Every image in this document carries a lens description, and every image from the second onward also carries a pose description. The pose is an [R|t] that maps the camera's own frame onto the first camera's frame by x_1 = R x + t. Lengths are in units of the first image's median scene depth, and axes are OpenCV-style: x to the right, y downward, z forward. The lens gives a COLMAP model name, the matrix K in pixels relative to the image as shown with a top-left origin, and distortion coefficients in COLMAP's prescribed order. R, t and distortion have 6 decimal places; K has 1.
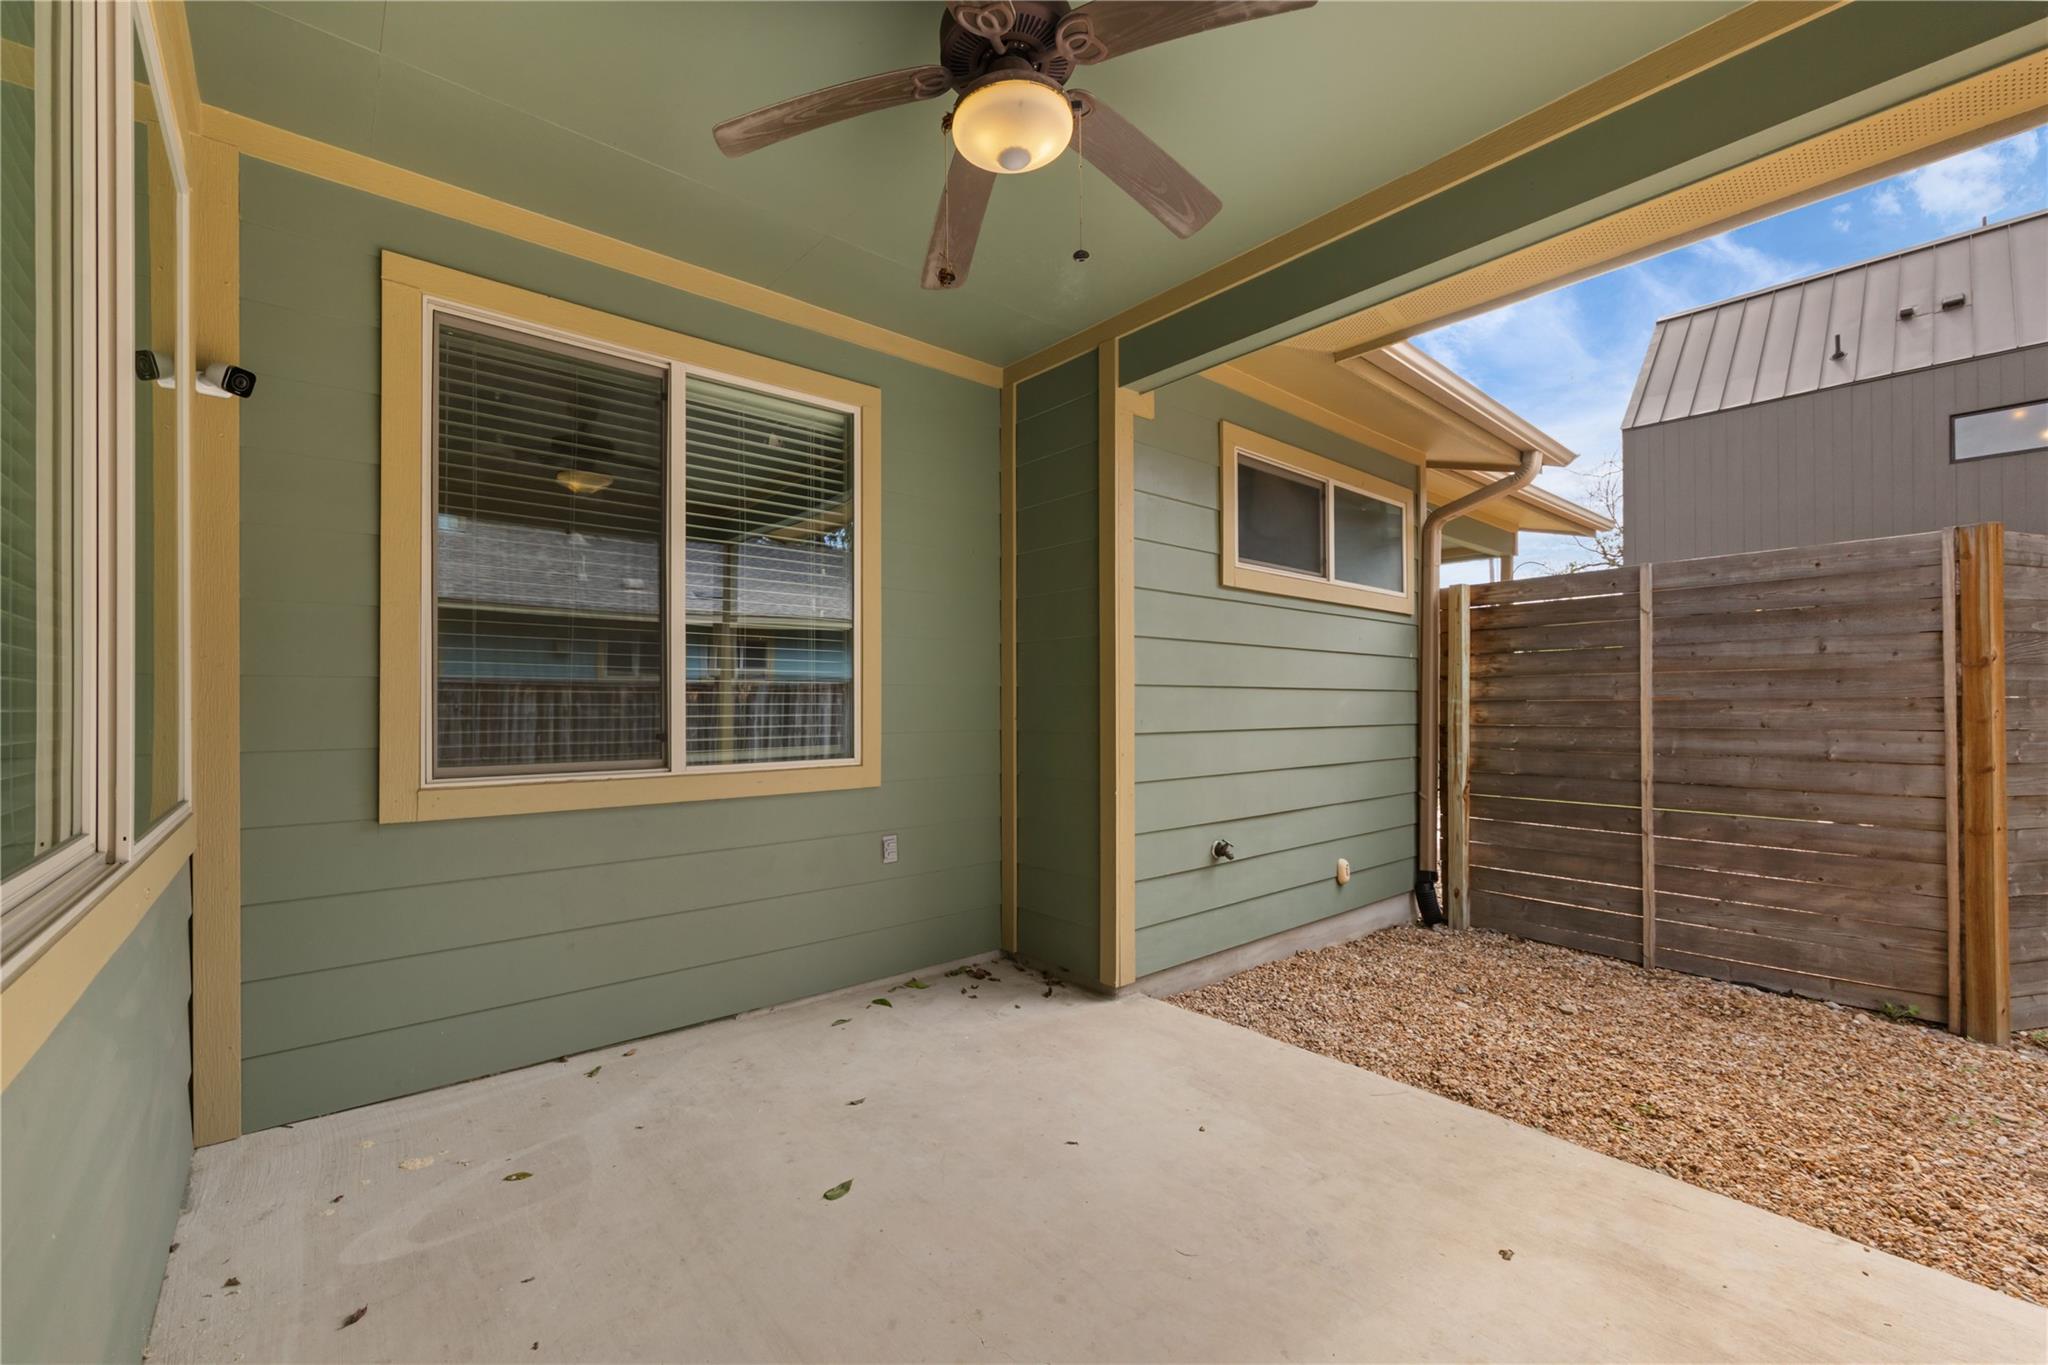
lens RADIAL K [[840.5, 0, 1012.3], [0, 840.5, 697.4], [0, 0, 1]] dist [0.000043, 0.000650]
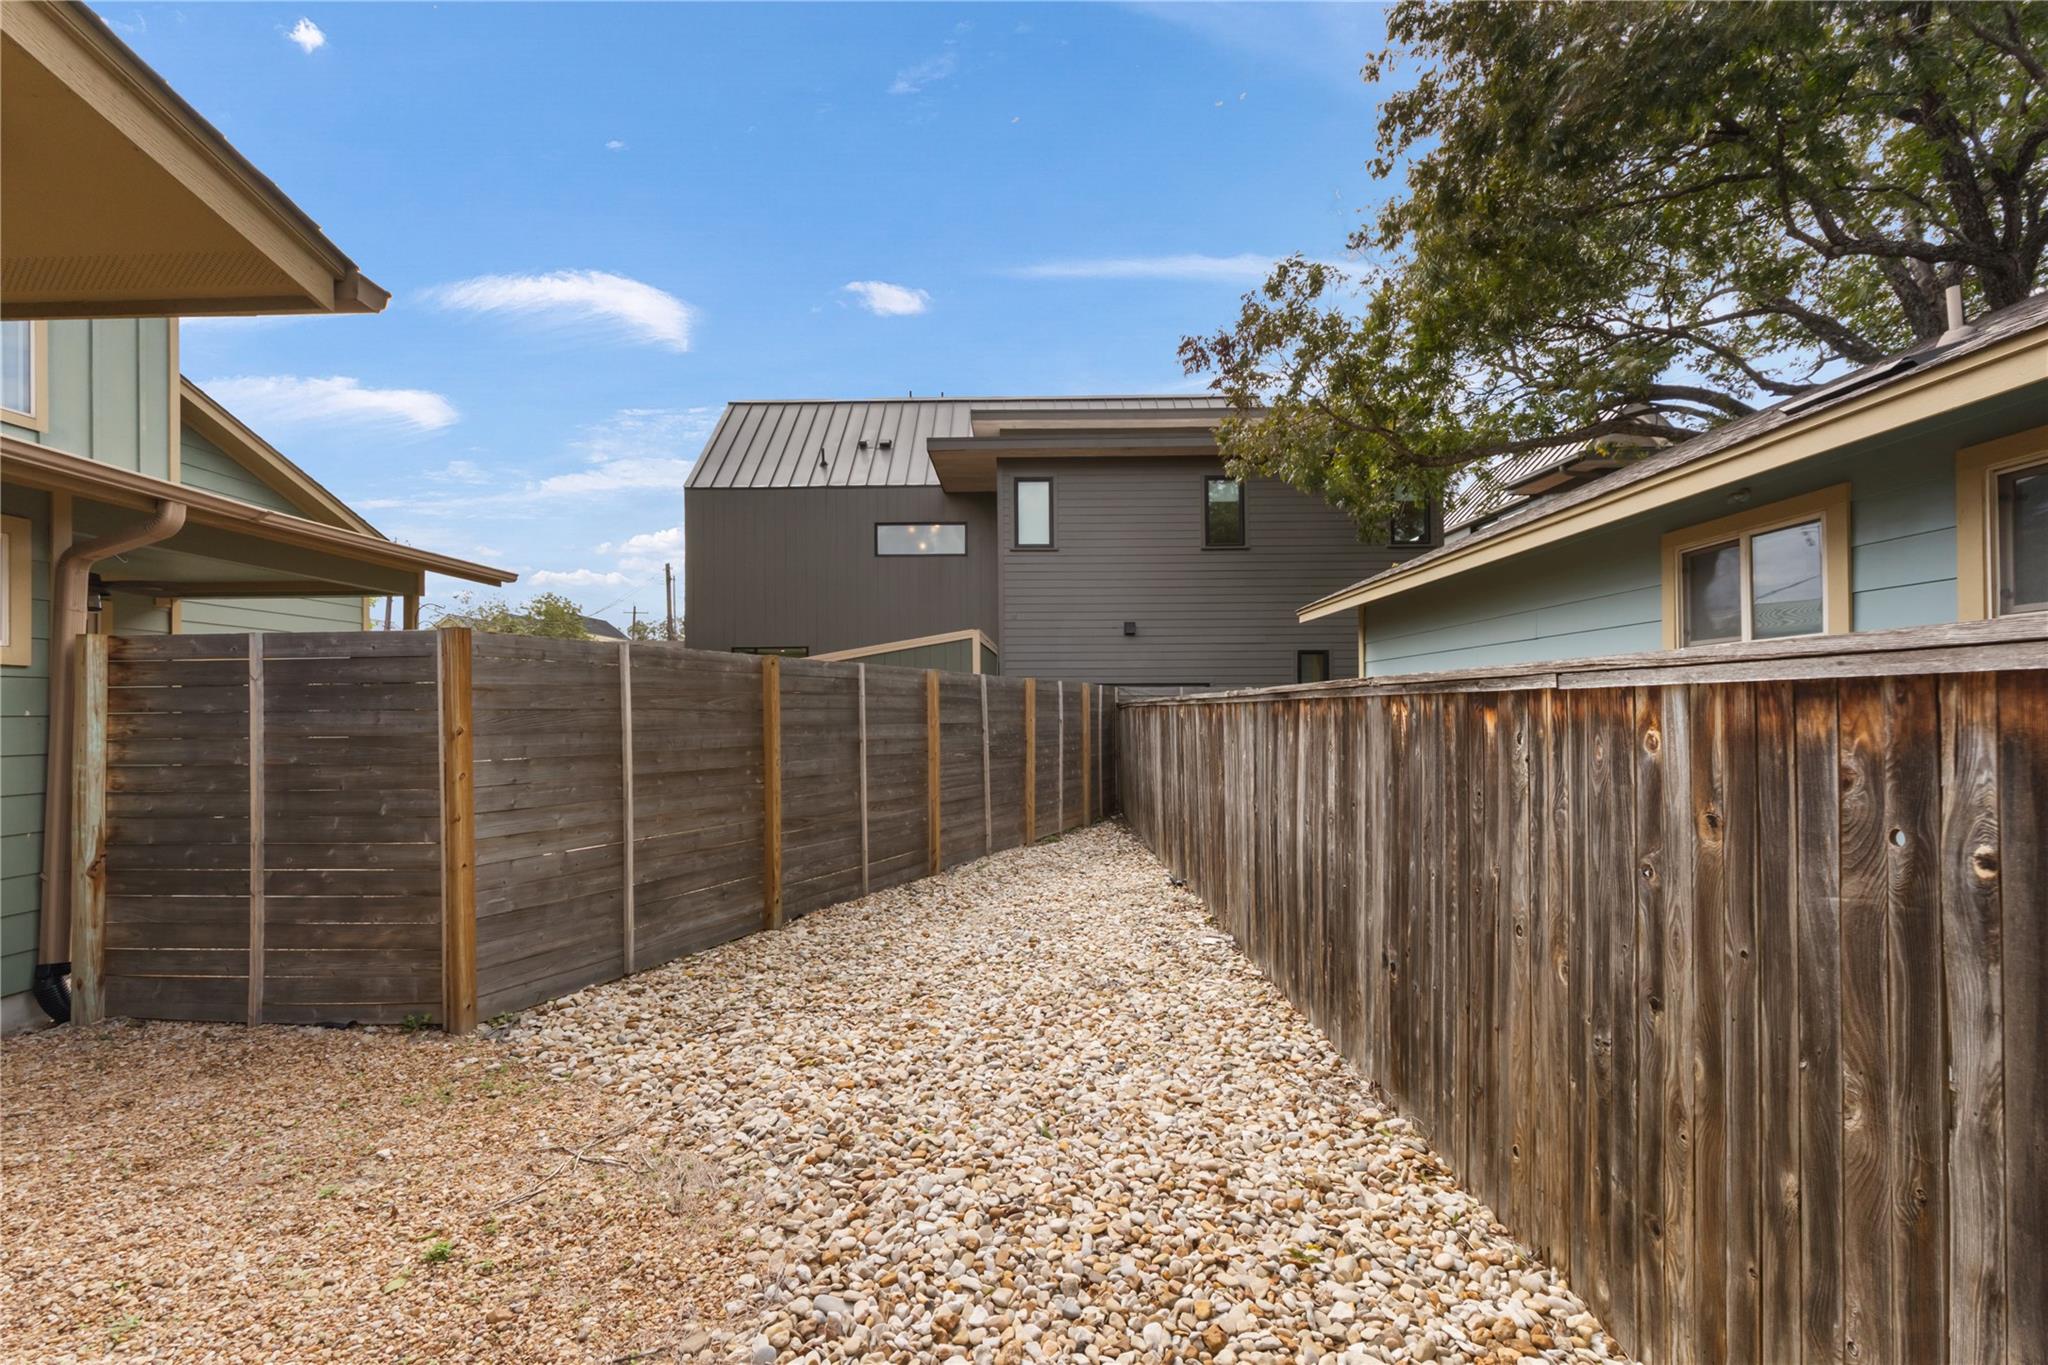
lens RADIAL K [[845.1, 0, 1015.6], [0, 845.1, 706.1], [0, 0, 1]] dist [0.000985, 0.000487]
pose [[0.666237, -0.000581, 0.745740, 0.621983], [0.002931, 0.999994, -0.001840, -0.066050], [-0.745734, 0.003411, 0.666235, -0.395793]]
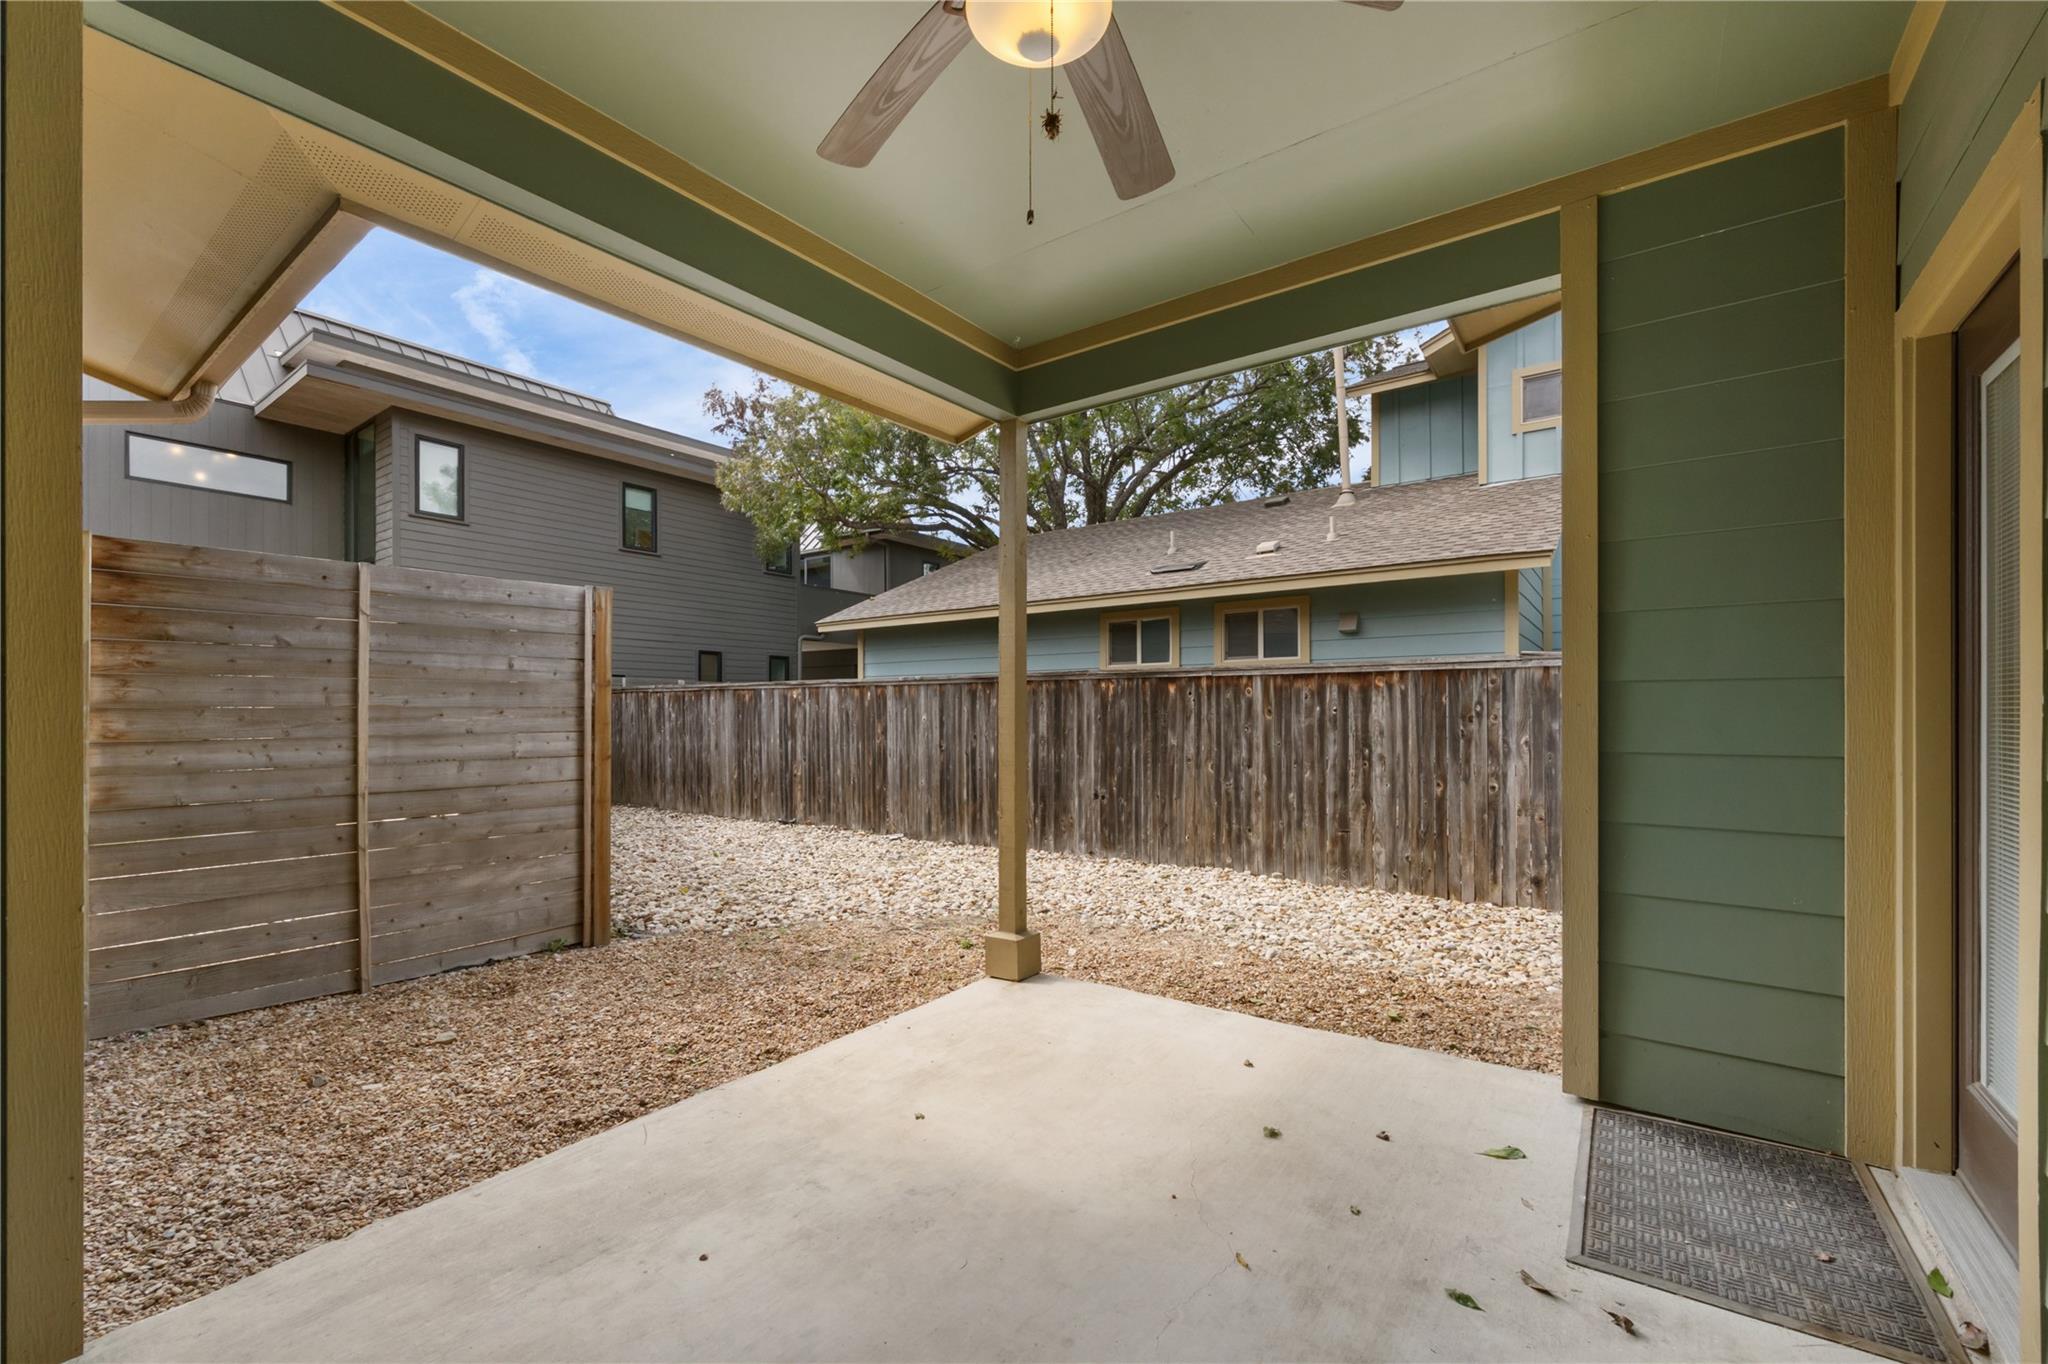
lens RADIAL K [[835.6, 0, 1024.9], [0, 835.6, 700.3], [0, 0, 1]] dist [-0.000061, 0.000854]
pose [[-0.226285, 0.015628, 0.973936, -0.338017], [-0.005439, 0.999835, -0.017307, 0.007324], [-0.974046, -0.009214, -0.226162, 0.505524]]
